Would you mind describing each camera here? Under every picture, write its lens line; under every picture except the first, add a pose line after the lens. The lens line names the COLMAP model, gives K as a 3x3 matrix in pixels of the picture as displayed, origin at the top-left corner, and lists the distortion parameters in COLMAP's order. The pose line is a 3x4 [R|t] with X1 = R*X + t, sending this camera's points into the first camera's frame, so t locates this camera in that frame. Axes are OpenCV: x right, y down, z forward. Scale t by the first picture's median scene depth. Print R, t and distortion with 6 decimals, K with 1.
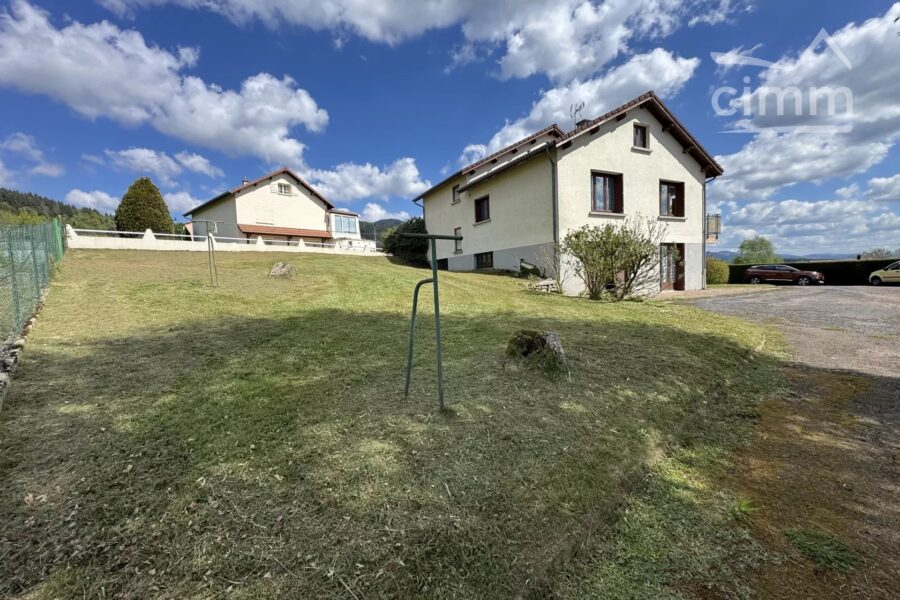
lens RADIAL K [[357.5, 0, 446.4], [0, 357.5, 297.6], [0, 0, 1]] dist [-0.008313, 0.000355]
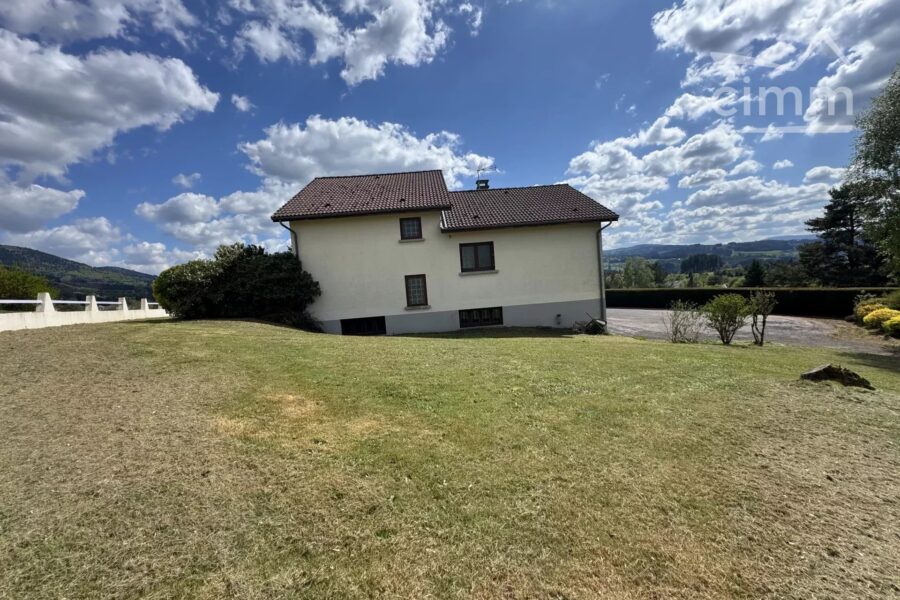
lens RADIAL K [[389.6, 0, 417.5], [0, 389.6, 295.8], [0, 0, 1]] dist [-0.005224, 0.000753]
pose [[0.375214, -0.033542, 0.926331, -0.886548], [0.108061, 0.994114, -0.007774, -0.180223], [-0.920618, 0.103017, 0.376630, 0.874198]]
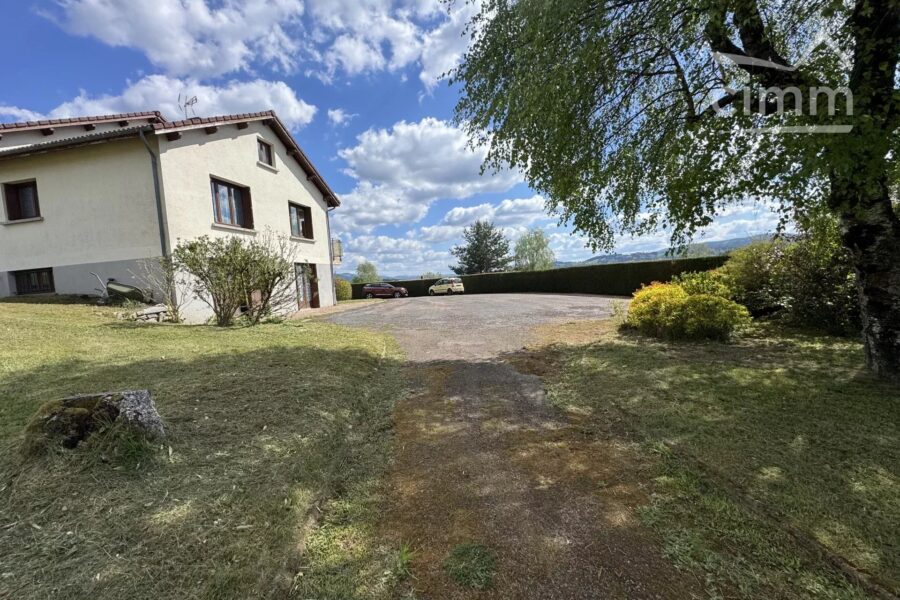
lens RADIAL K [[357.5, 0, 454.0], [0, 357.5, 301.1], [0, 0, 1]] dist [-0.008313, 0.000355]
pose [[0.580677, -0.052592, 0.812434, 0.029554], [0.092056, 0.995753, -0.001337, -0.001093], [-0.808913, 0.075566, 0.583052, 0.042869]]
